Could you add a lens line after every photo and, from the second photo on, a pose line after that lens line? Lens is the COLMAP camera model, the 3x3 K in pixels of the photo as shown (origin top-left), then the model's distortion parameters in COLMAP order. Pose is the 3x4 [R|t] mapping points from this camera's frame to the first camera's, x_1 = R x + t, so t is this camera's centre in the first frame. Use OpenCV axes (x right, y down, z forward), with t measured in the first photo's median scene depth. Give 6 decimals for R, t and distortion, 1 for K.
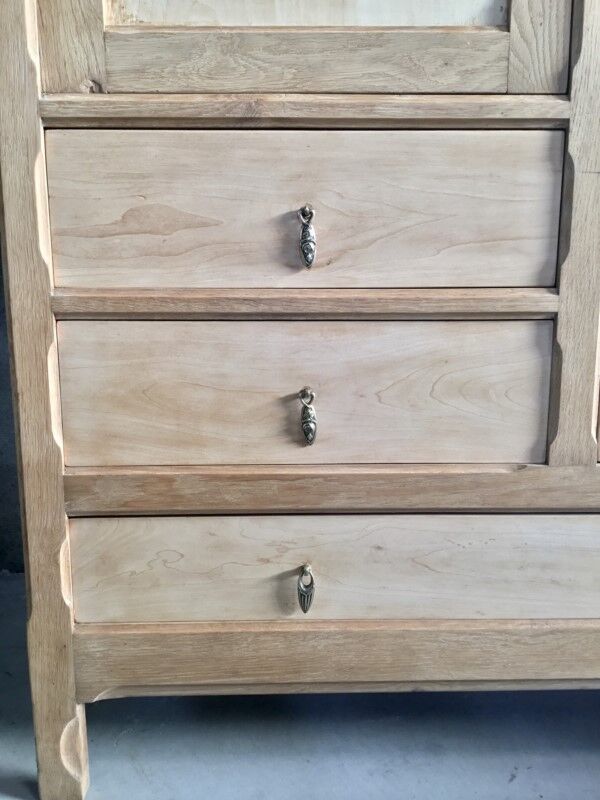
lens RADIAL K [[737.0, 0, 303.3], [0, 737.0, 396.8], [0, 0, 1]] dist [0.018566, 0.000000]
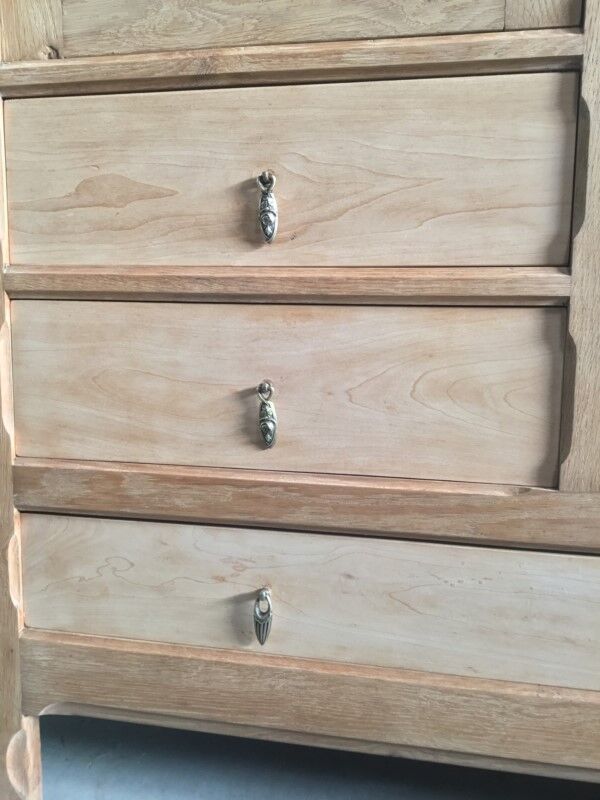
lens RADIAL K [[737.0, 0, 302.2], [0, 737.0, 396.6], [0, 0, 1]] dist [0.018566, 0.000000]
pose [[0.974546, 0.039786, -0.220628, 0.236339], [-0.051692, 0.997487, -0.048454, 0.045543], [0.218146, 0.058626, 0.974154, 0.159082]]
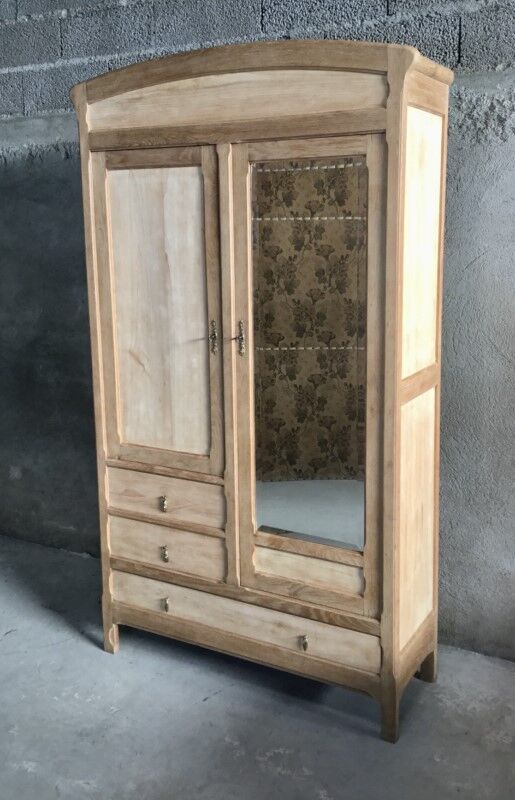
lens RADIAL K [[823.8, 0, 264.3], [0, 823.8, 348.0], [0, 0, 1]] dist [0.036895, 0.000000]
pose [[0.858444, 0.068763, -0.508277, 2.258139], [-0.079323, 0.996849, 0.000888, -0.956049], [0.506736, 0.039556, 0.861193, -2.083361]]
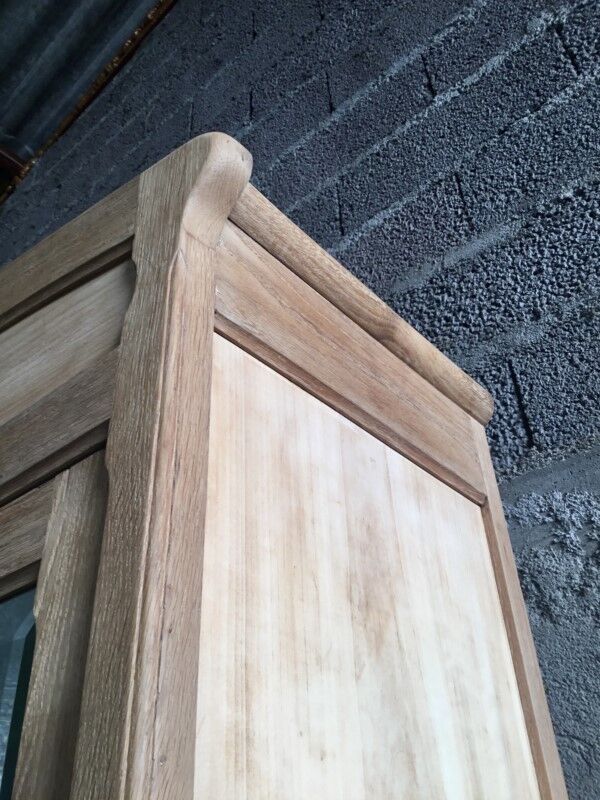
lens RADIAL K [[737.0, 0, 294.1], [0, 737.0, 407.9], [0, 0, 1]] dist [0.018566, 0.000000]
pose [[0.735425, -0.410309, -0.539256, 1.462994], [-0.078945, 0.738522, -0.669591, -1.429112], [0.672992, 0.535006, 0.510735, 0.494599]]
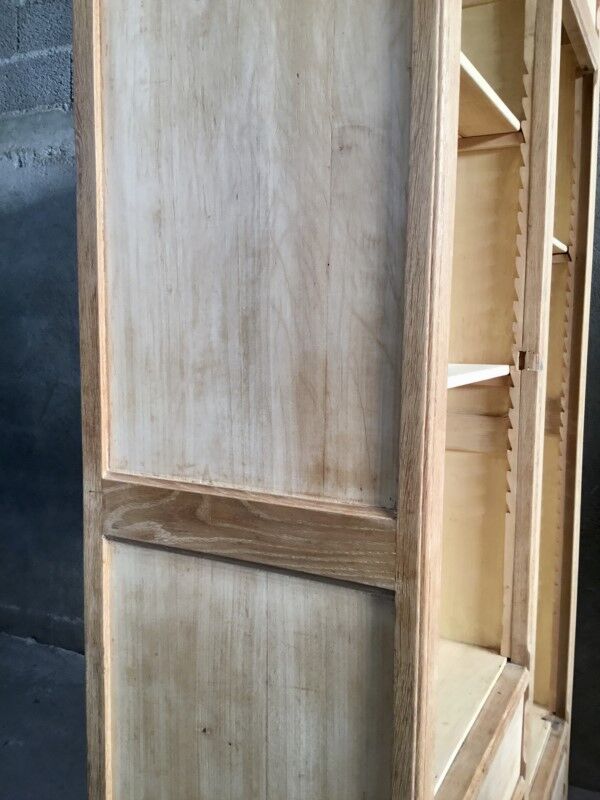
lens RADIAL K [[737.0, 0, 298.8], [0, 737.0, 388.9], [0, 0, 1]] dist [0.018566, 0.000000]
pose [[0.884560, 0.050135, -0.463723, 1.734004], [-0.093994, 0.992970, -0.071941, -0.729605], [0.456856, 0.107224, 0.883055, -1.058173]]
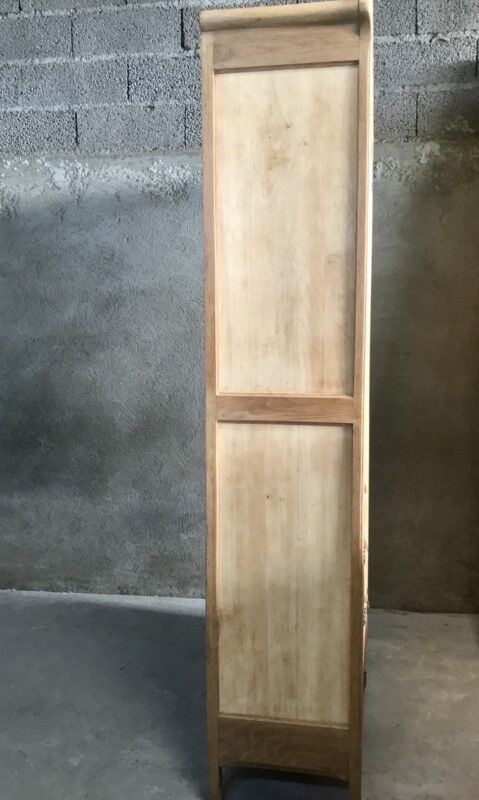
lens RADIAL K [[733.5, 0, 254.0], [0, 733.5, 397.4], [0, 0, 1]] dist [0.024273, 0.000000]
pose [[0.985303, 0.013663, -0.170266, 1.531635], [-0.027505, 0.996479, -0.079202, -0.455967], [0.168584, 0.082721, 0.982210, -2.592769]]
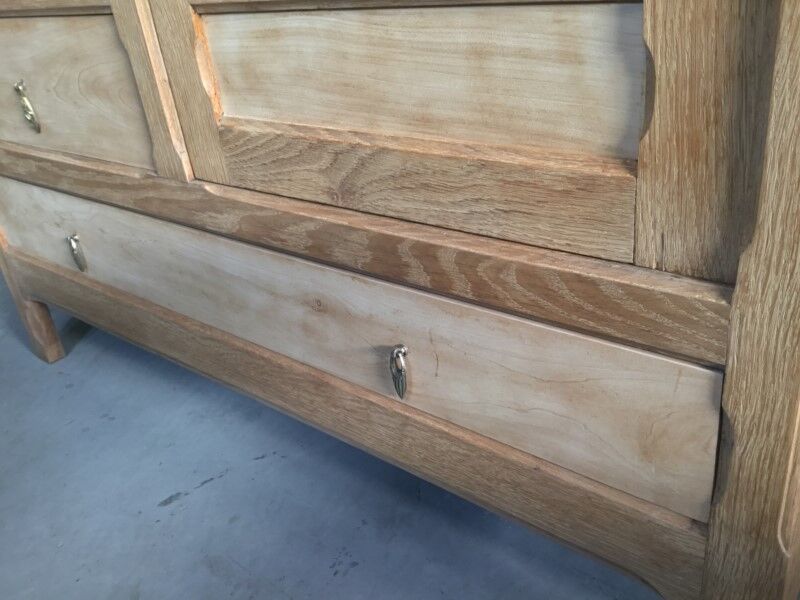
lens RADIAL K [[737.0, 0, 395.0], [0, 737.0, 304.7], [0, 0, 1]] dist [0.018566, 0.000000]
pose [[0.744540, 0.230721, -0.626441, 1.211648], [-0.003251, 0.939621, 0.342203, -0.079169], [0.667570, -0.252747, 0.700335, 0.492871]]
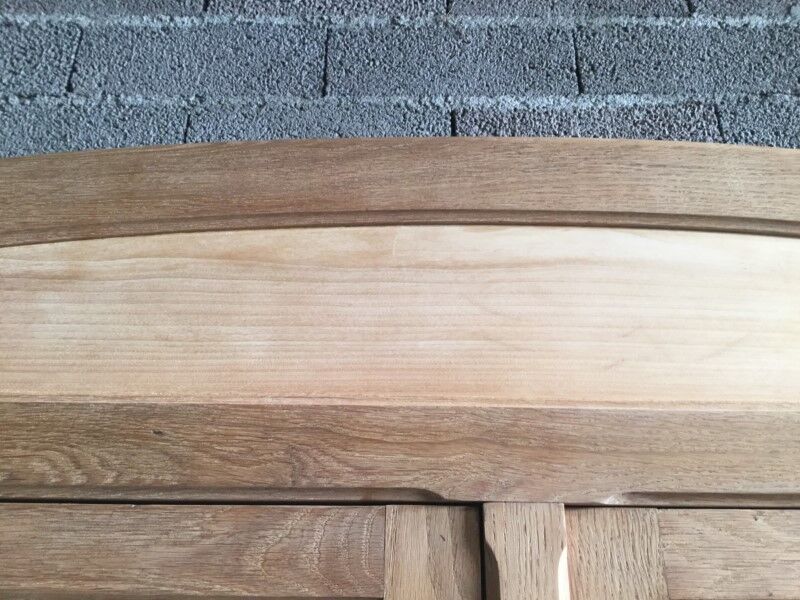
lens RADIAL K [[737.0, 0, 404.5], [0, 737.0, 297.9], [0, 0, 1]] dist [0.018566, 0.000000]
pose [[0.999632, -0.005200, -0.026624, 0.291387], [-0.011017, 0.819039, -0.573631, -1.550178], [0.024789, 0.573714, 0.818681, 0.070366]]
